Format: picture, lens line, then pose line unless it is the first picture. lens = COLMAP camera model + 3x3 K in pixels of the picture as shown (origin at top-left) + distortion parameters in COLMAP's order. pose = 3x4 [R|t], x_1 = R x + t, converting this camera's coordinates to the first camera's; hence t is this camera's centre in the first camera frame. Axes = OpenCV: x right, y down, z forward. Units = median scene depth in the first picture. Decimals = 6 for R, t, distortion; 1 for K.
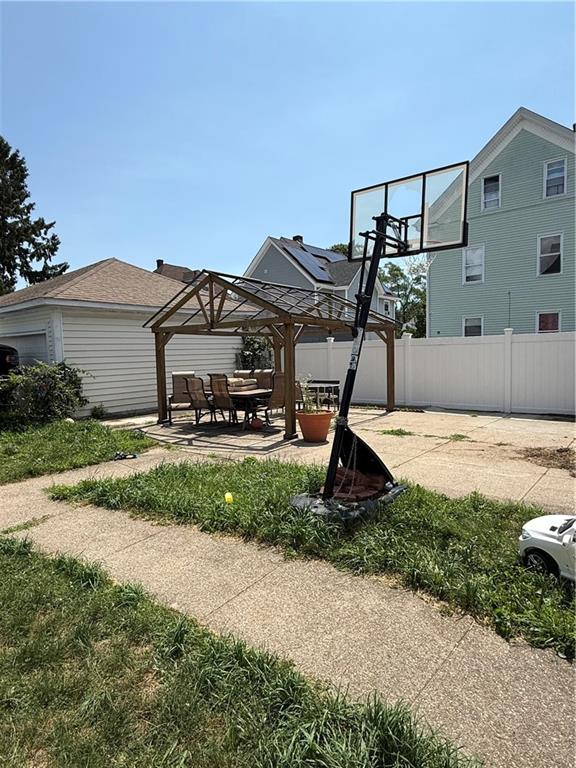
lens RADIAL K [[449.2, 0, 288.0], [0, 449.2, 384.0], [0, 0, 1]] dist [0.000579, 0.000152]
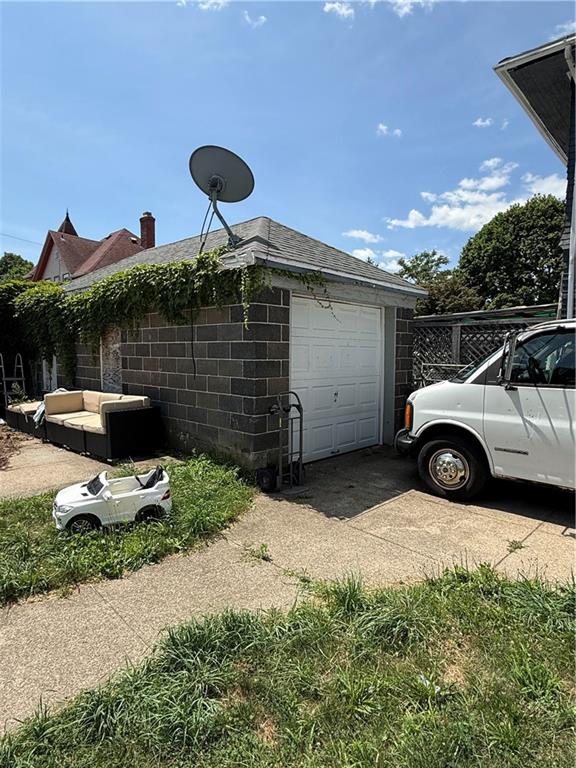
lens RADIAL K [[449.2, 0, 288.0], [0, 449.2, 384.0], [0, 0, 1]] dist [0.000579, 0.000152]
pose [[0.066927, -0.050469, 0.996481, -0.618829], [0.060255, 0.997101, 0.046454, -0.005965], [-0.995937, 0.056934, 0.069774, 0.354841]]
